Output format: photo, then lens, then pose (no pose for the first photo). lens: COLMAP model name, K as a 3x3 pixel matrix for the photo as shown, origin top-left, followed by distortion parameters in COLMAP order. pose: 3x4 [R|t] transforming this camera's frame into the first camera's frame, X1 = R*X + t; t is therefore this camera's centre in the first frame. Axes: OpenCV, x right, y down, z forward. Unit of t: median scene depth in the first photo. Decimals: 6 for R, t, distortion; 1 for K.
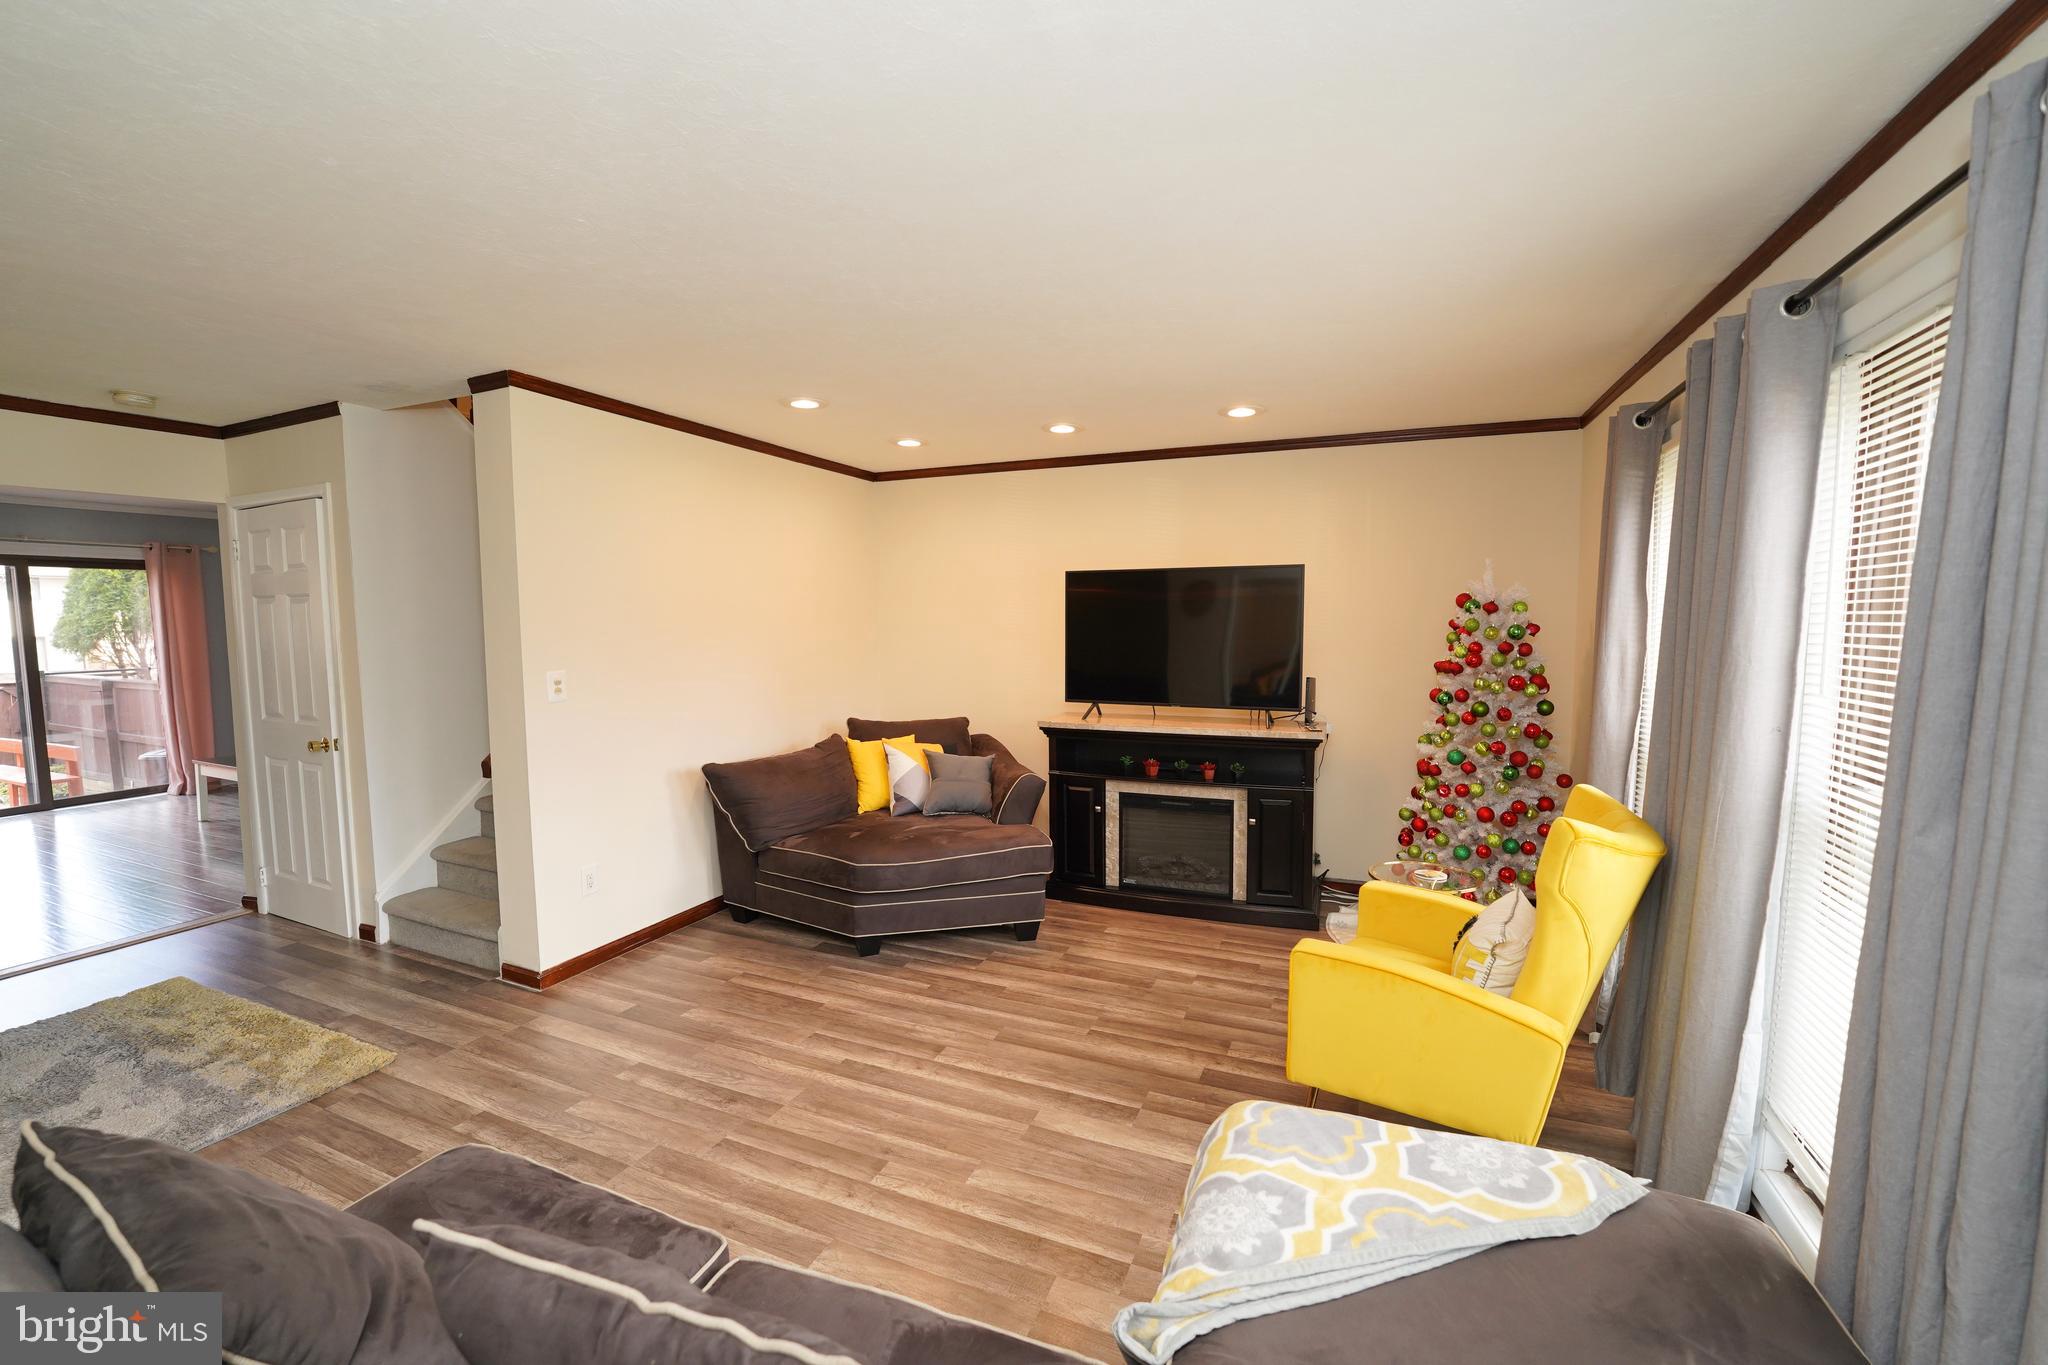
lens RADIAL K [[837.0, 0, 1024.0], [0, 837.0, 682.5], [0, 0, 1]] dist [-0.027047, 0.003845]
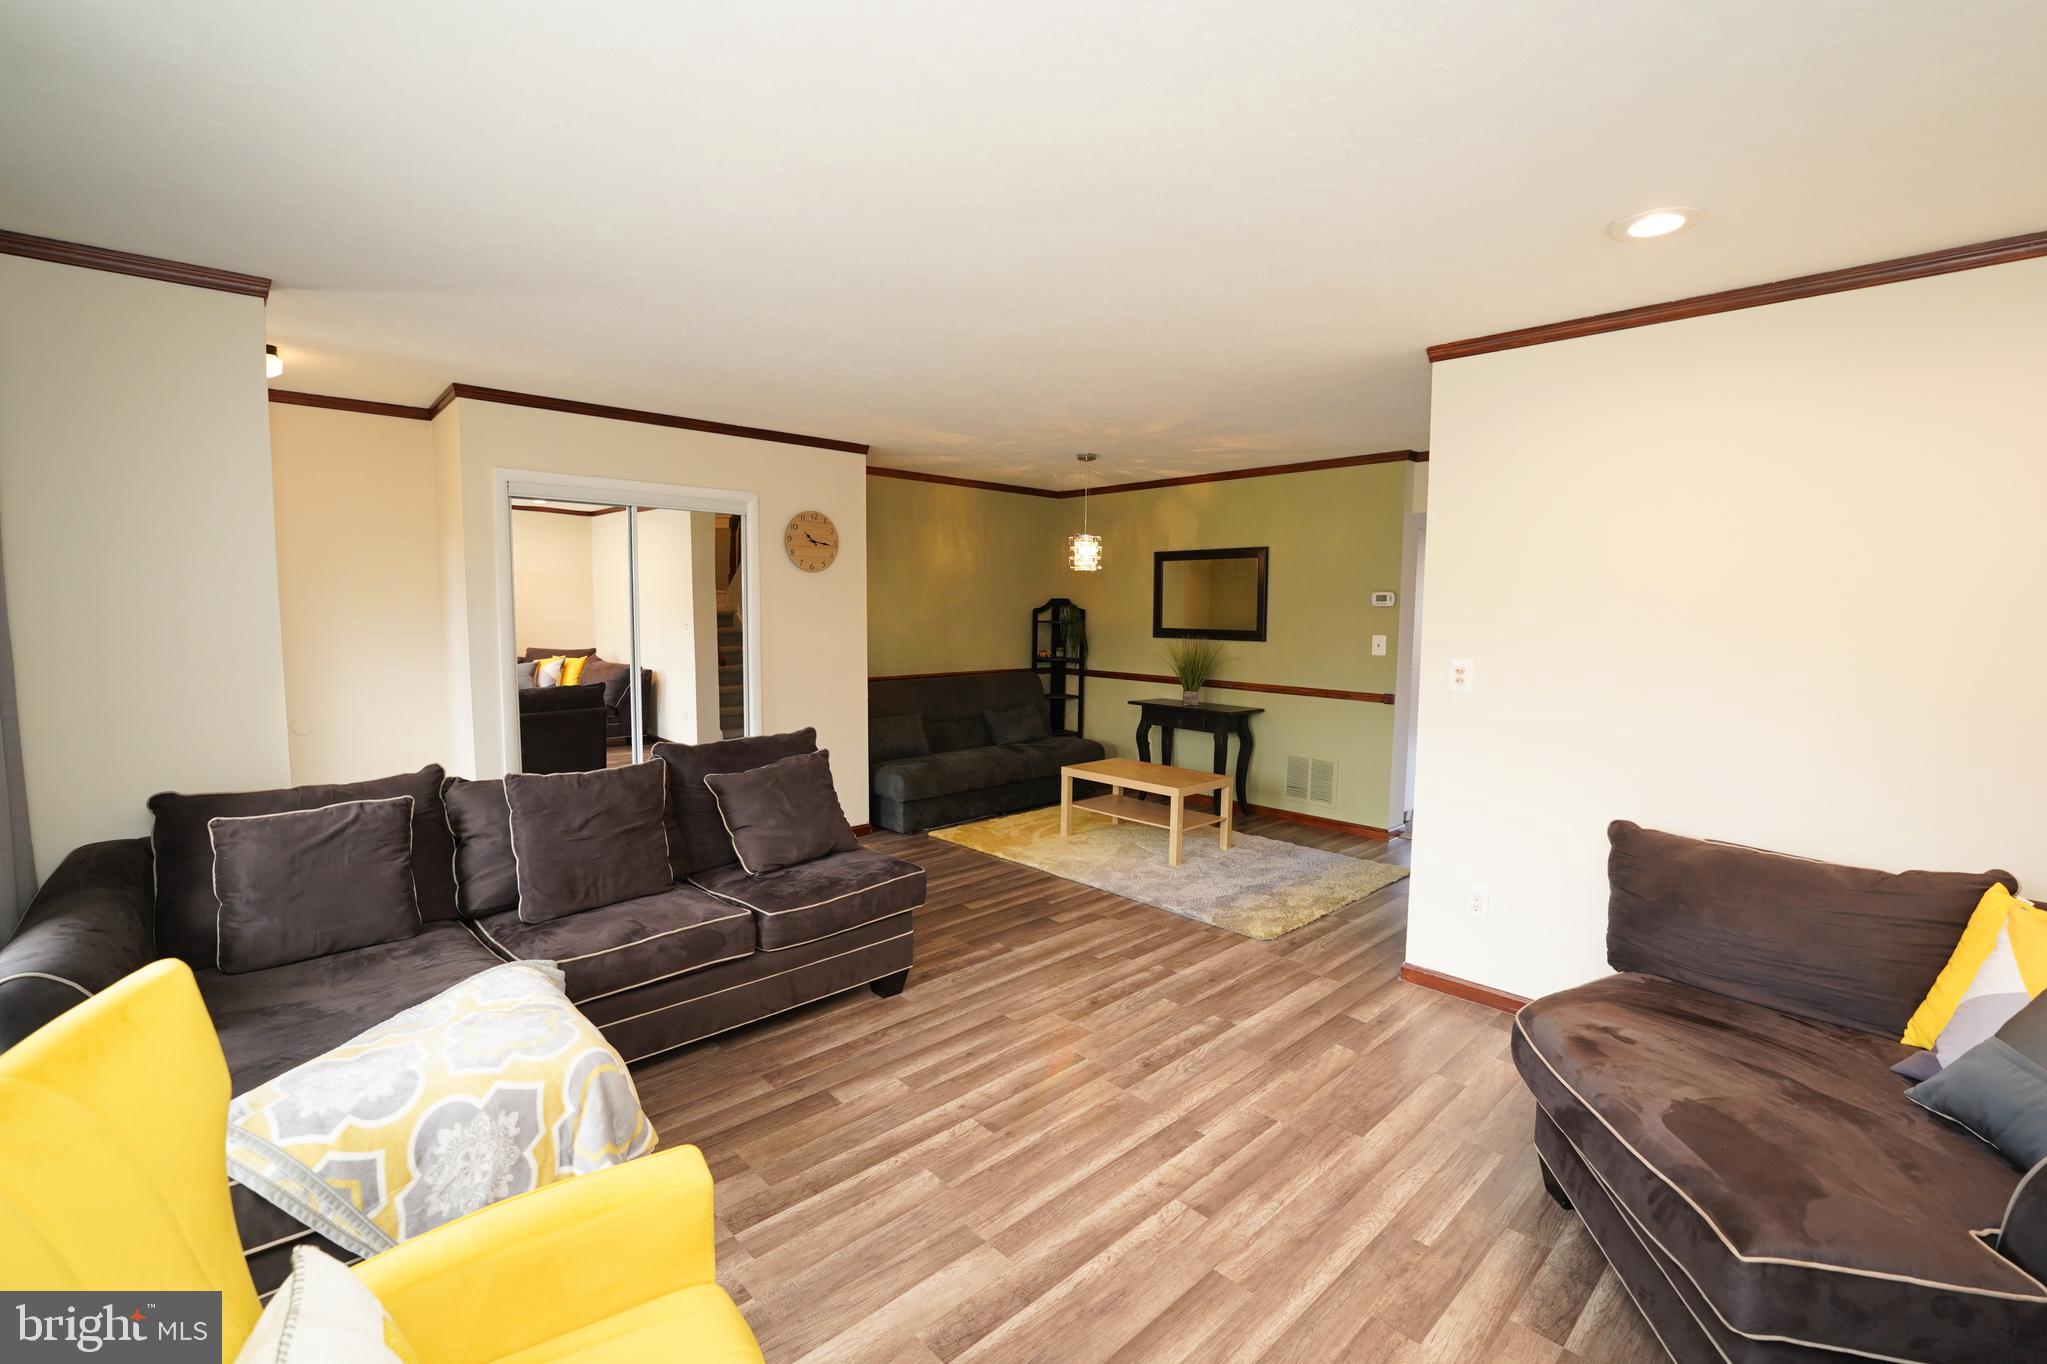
lens RADIAL K [[883.9, 0, 1023.5], [0, 883.9, 682.0], [0, 0, 1]] dist [-0.031637, 0.000033]
pose [[-0.399887, 0.078764, -0.913174, 0.478764], [-0.083307, 0.989054, 0.121789, -0.062331], [0.912771, 0.124776, -0.388948, 0.877694]]
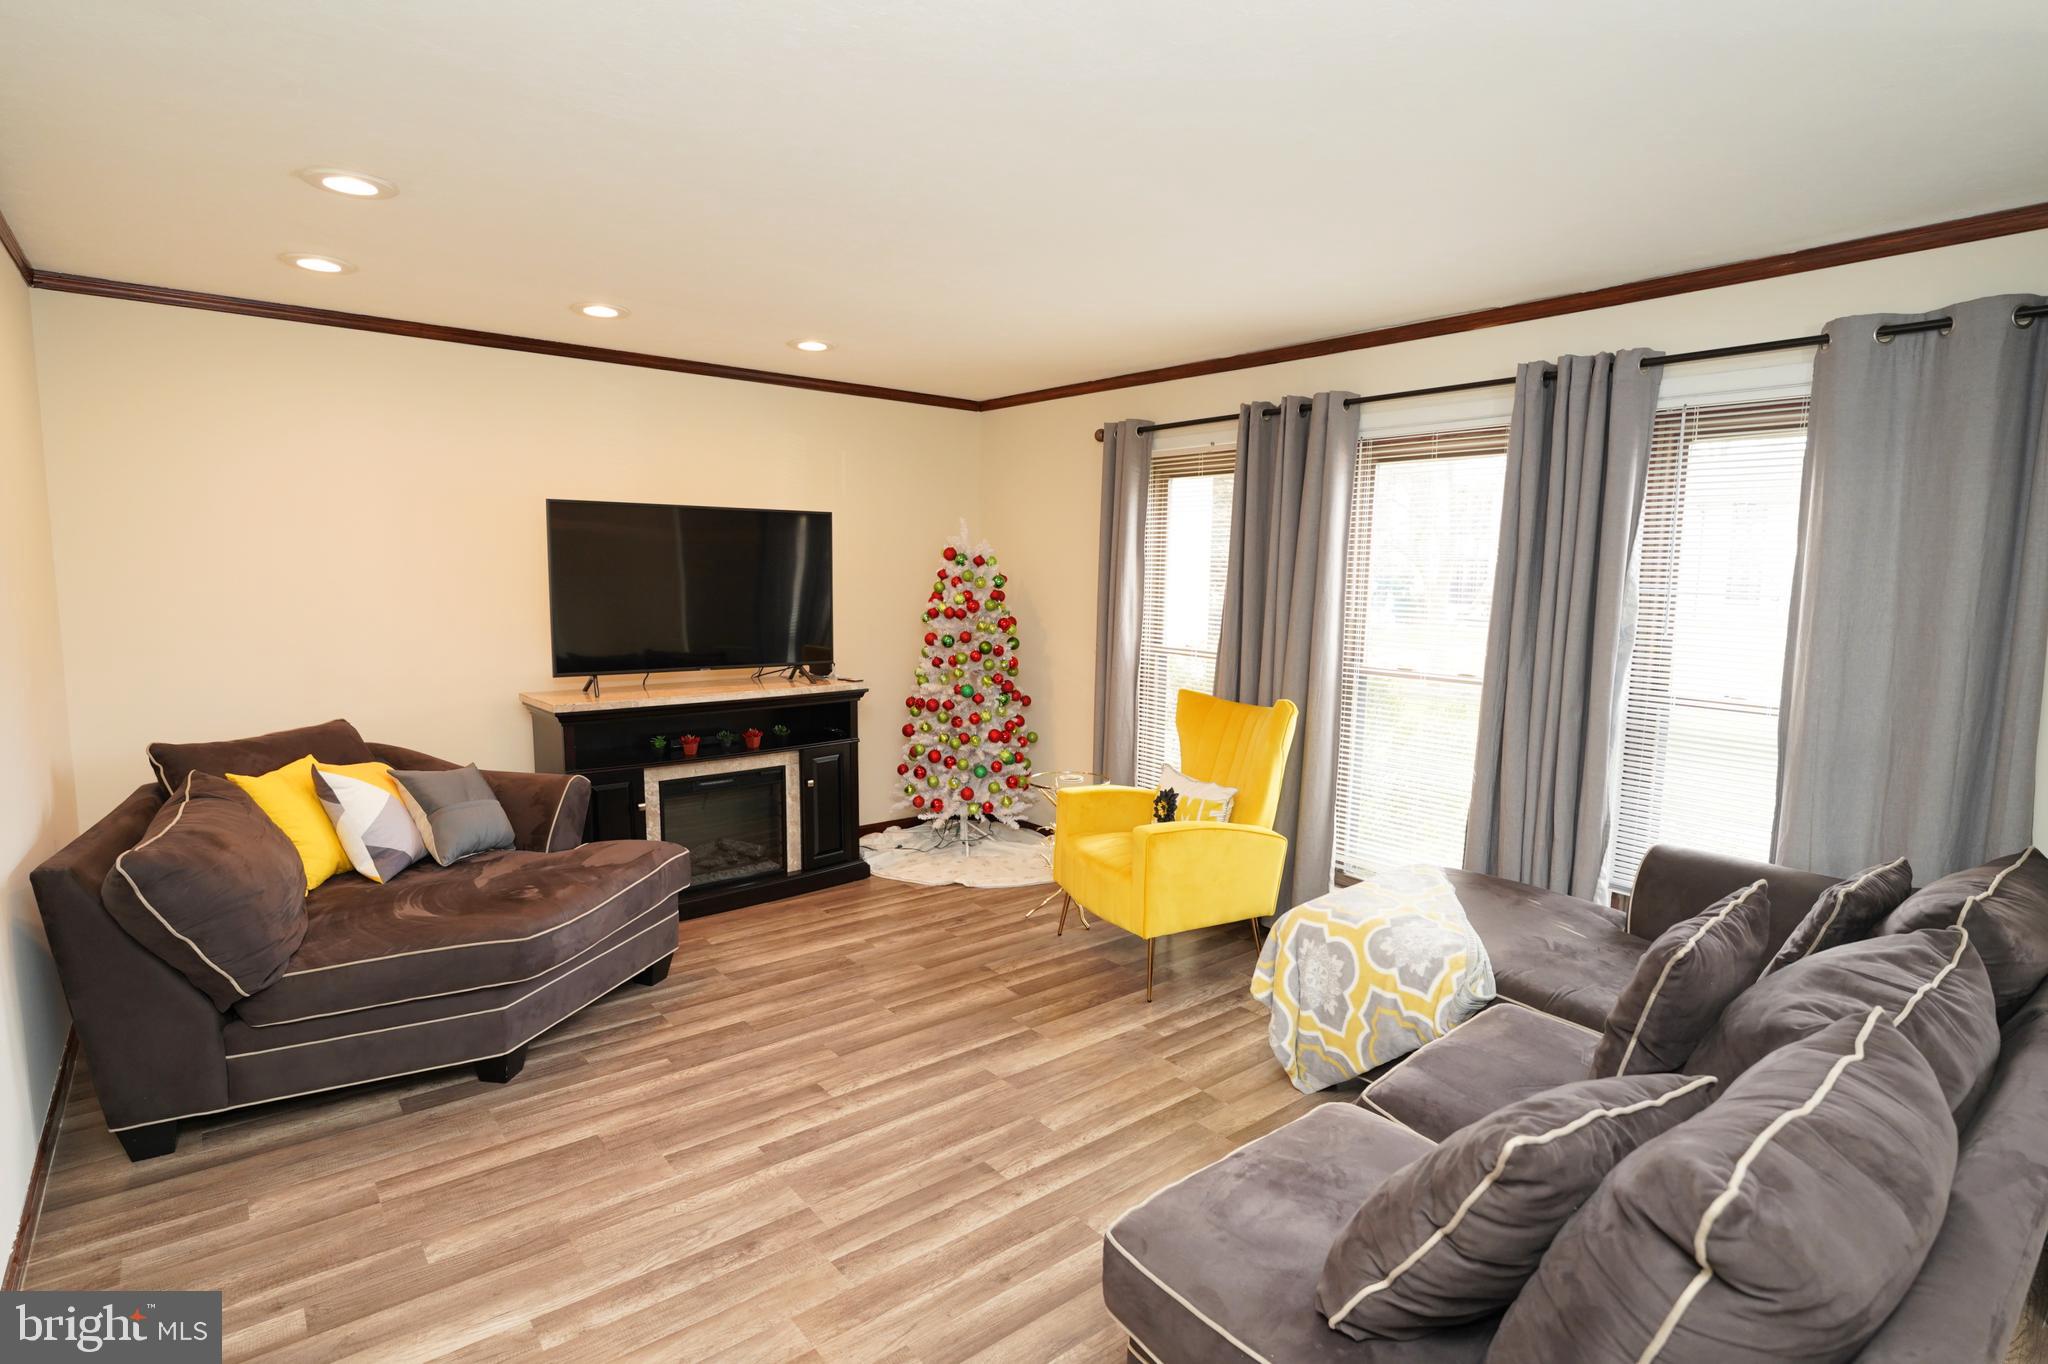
lens RADIAL K [[1025.5, 0, 1024.0], [0, 1025.5, 682.0], [0, 0, 1]] dist [-0.005778, -0.001215]
pose [[0.466182, -0.087504, 0.880351, -0.698278], [0.050522, 0.996106, 0.072256, -0.021326], [-0.883245, 0.010793, 0.468788, 0.268522]]
